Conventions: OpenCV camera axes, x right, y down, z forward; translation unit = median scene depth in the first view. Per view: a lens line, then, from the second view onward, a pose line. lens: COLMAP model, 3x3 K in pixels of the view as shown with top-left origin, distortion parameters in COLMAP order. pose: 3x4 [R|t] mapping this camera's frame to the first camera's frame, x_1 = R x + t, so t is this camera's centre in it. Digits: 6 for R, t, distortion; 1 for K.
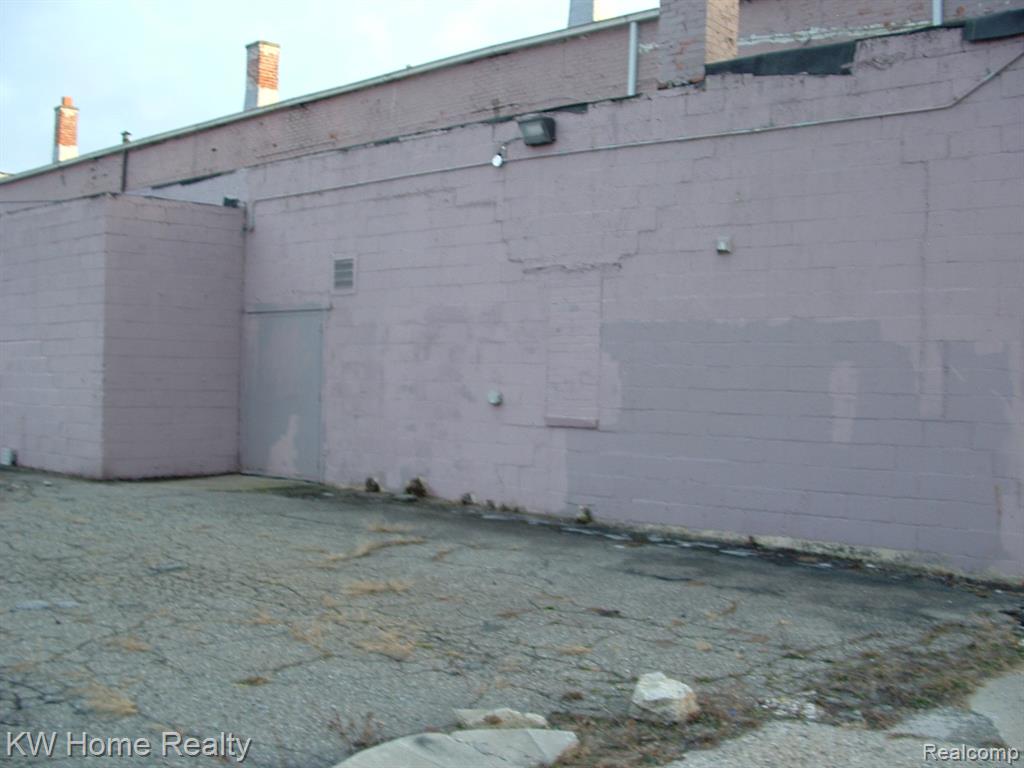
lens RADIAL K [[1216.9, 0, 510.7], [0, 1216.9, 406.0], [0, 0, 1]] dist [-0.254897, 0.310959]
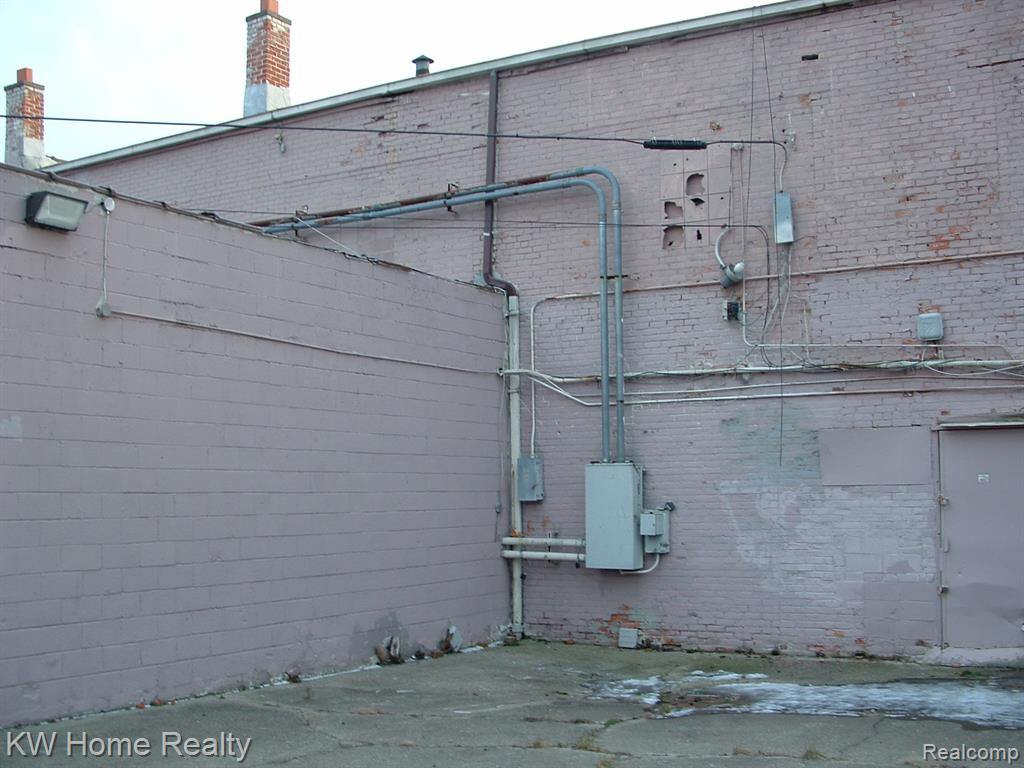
lens RADIAL K [[1216.9, 0, 510.7], [0, 1216.9, 406.0], [0, 0, 1]] dist [-0.254897, 0.310959]
pose [[0.973394, -0.017309, 0.228481, -1.041212], [0.036824, 0.995999, -0.081425, -0.080460], [-0.226158, 0.087672, 0.970137, 1.224250]]
